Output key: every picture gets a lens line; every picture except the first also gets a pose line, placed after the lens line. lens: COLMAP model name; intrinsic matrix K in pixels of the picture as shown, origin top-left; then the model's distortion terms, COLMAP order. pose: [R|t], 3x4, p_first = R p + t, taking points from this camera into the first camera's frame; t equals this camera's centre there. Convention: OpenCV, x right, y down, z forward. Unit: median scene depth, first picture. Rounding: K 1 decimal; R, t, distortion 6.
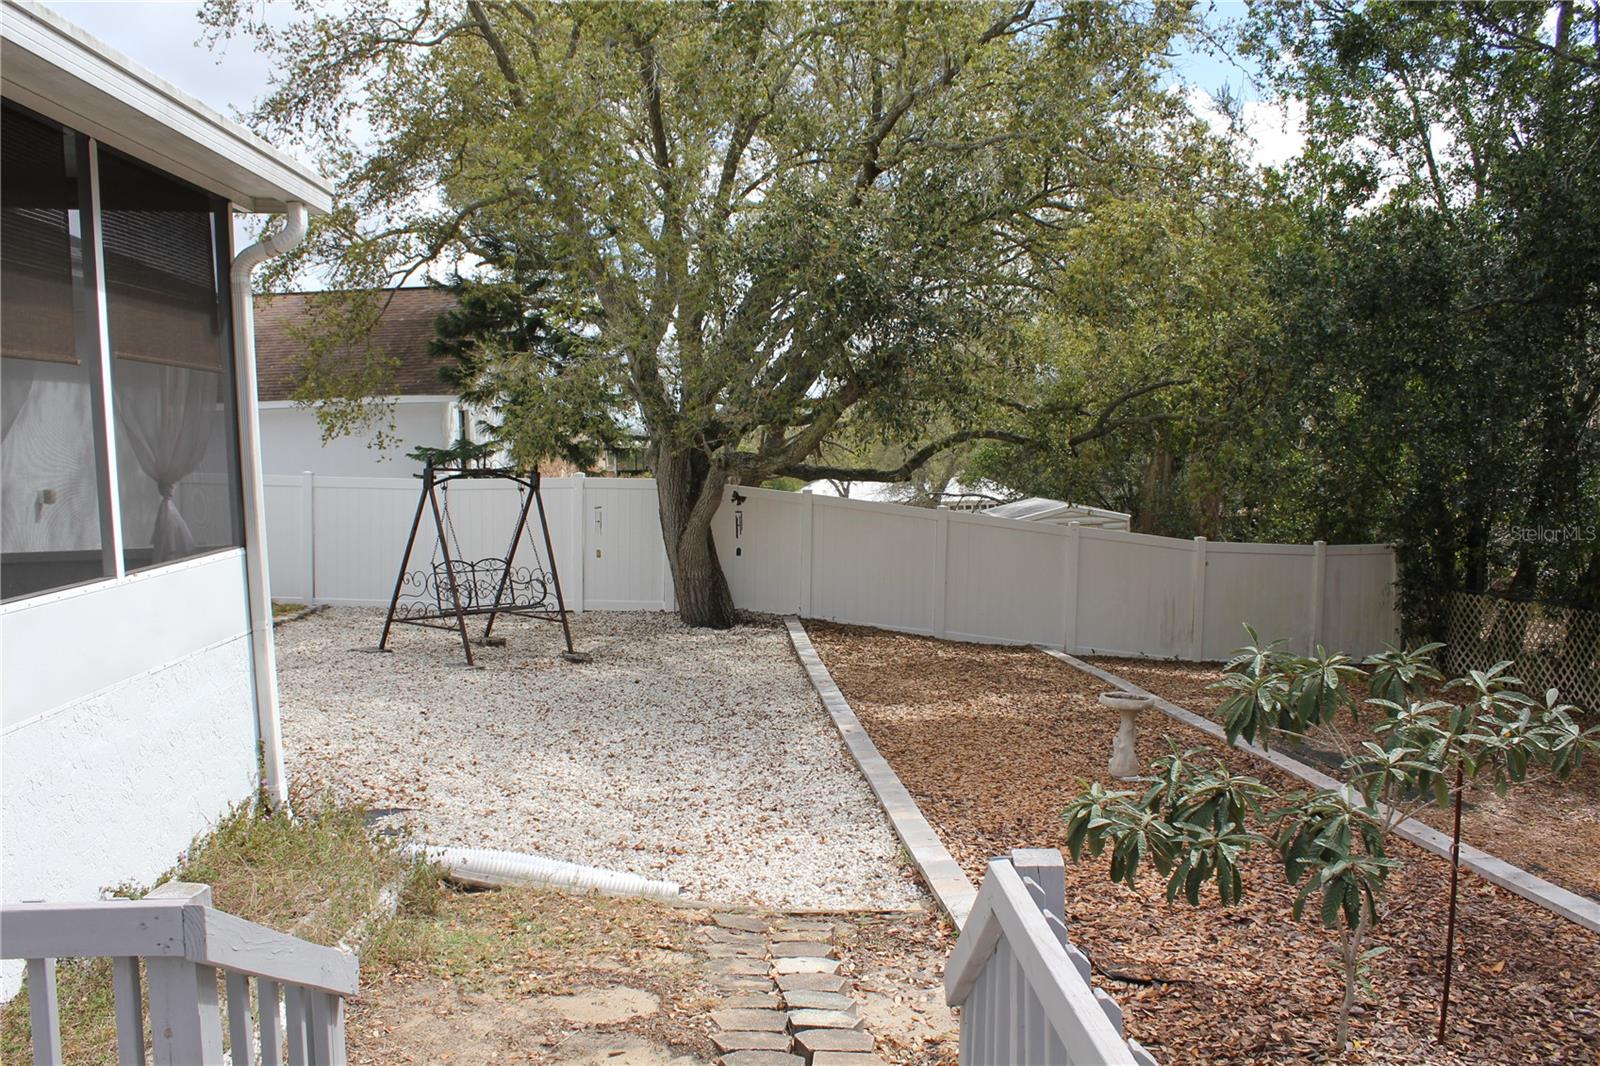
lens RADIAL K [[1357.2, 0, 800.0], [0, 1357.2, 533.0], [0, 0, 1]] dist [-0.178675, 0.167680]
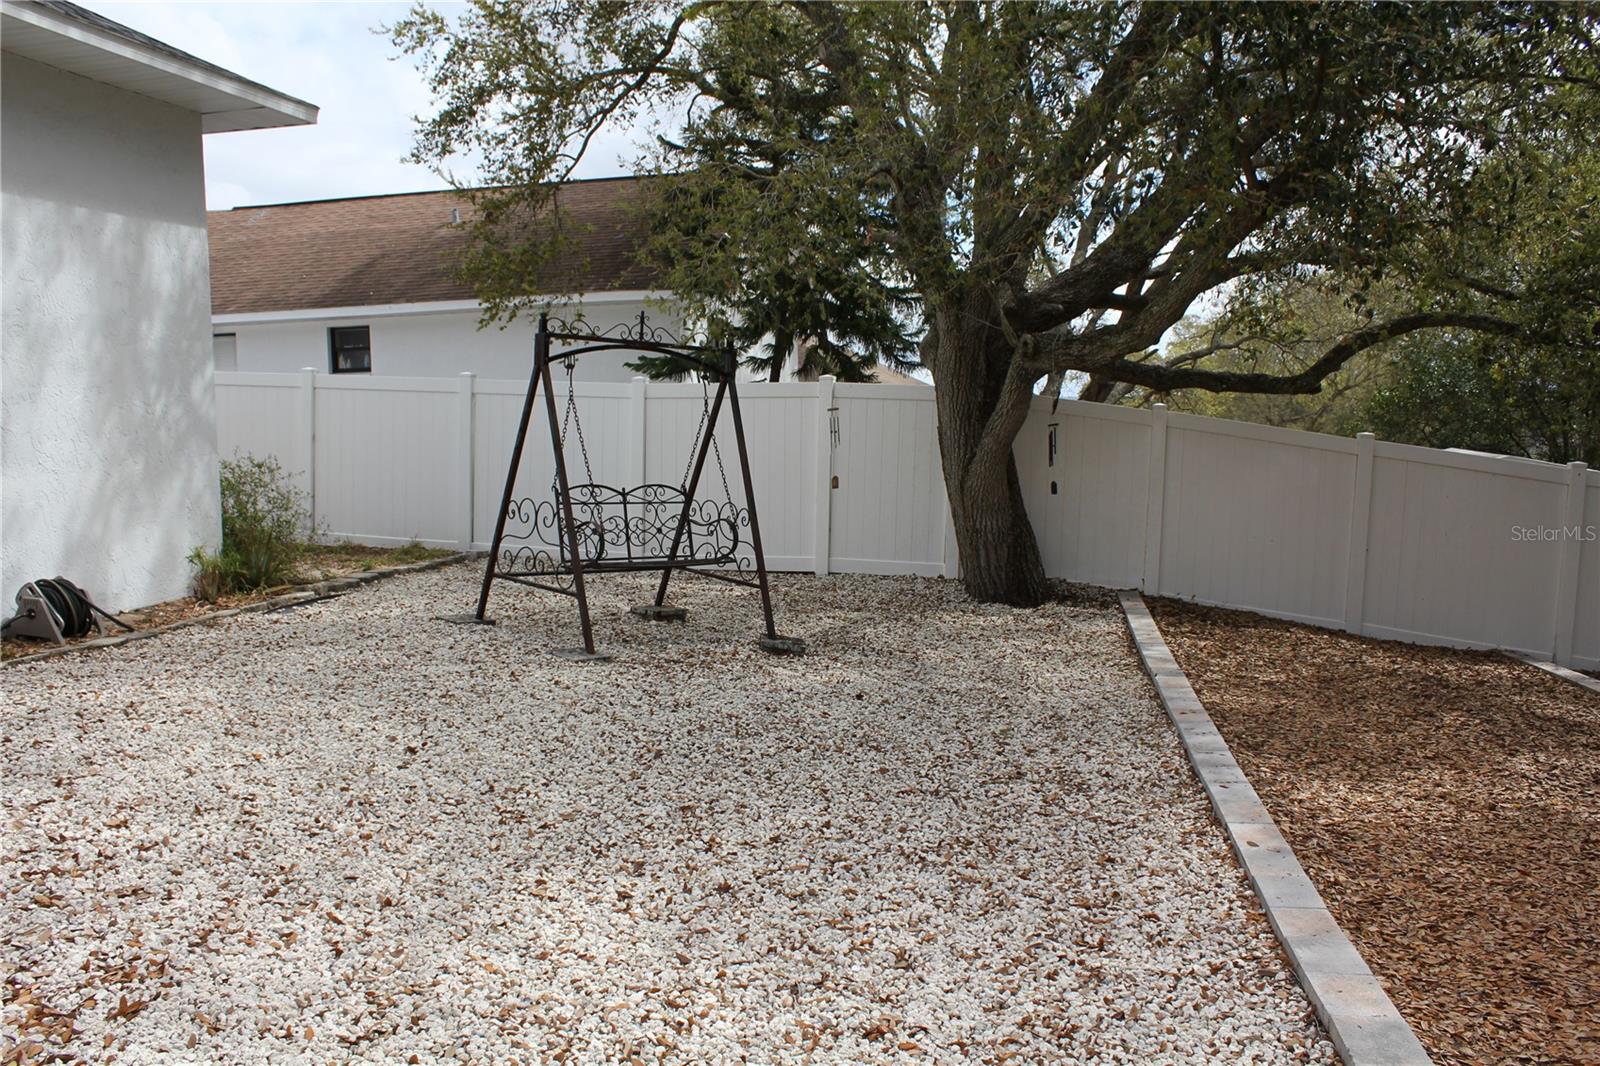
lens RADIAL K [[1320.1, 0, 800.0], [0, 1320.1, 533.0], [0, 0, 1]] dist [-0.166352, 0.140041]
pose [[0.968558, 0.031662, -0.246763, -0.007441], [-0.025854, 0.999308, 0.026743, 0.023293], [0.247439, -0.019522, 0.968707, 0.405904]]
